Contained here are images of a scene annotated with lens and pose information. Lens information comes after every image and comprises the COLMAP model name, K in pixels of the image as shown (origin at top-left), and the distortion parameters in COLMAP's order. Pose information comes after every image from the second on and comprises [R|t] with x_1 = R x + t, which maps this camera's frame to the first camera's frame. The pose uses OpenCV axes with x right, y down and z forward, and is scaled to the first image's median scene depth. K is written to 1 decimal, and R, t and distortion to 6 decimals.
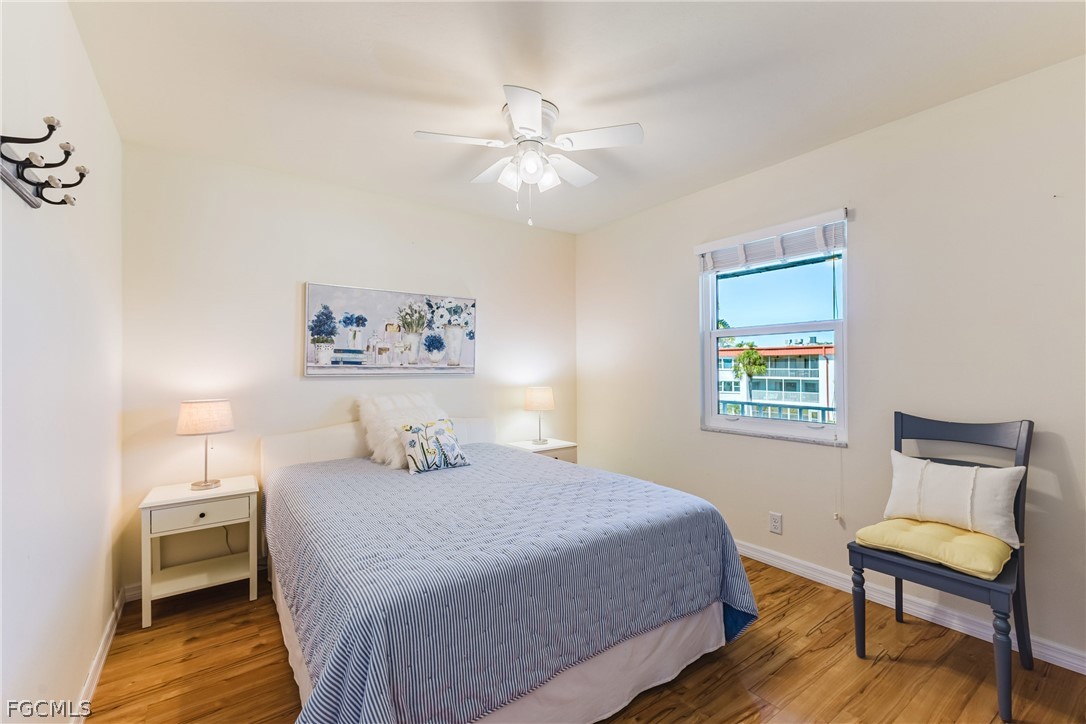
lens RADIAL K [[470.2, 0, 545.1], [0, 470.2, 361.5], [0, 0, 1]] dist [0.022905, -0.005382]
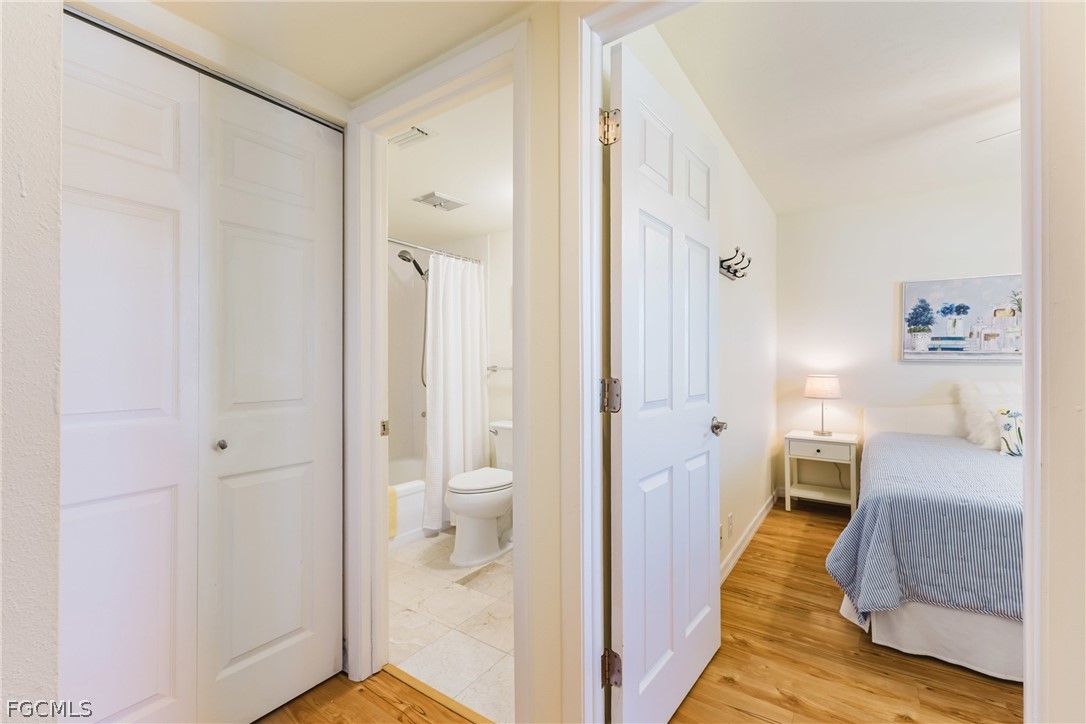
lens RADIAL K [[470.2, 0, 545.1], [0, 470.2, 361.5], [0, 0, 1]] dist [0.022905, -0.005382]
pose [[0.344479, 0.008014, -0.938760, 0.306480], [0.004106, 0.999941, 0.010043, 0.017092], [0.938785, -0.007314, 0.344425, -0.257869]]
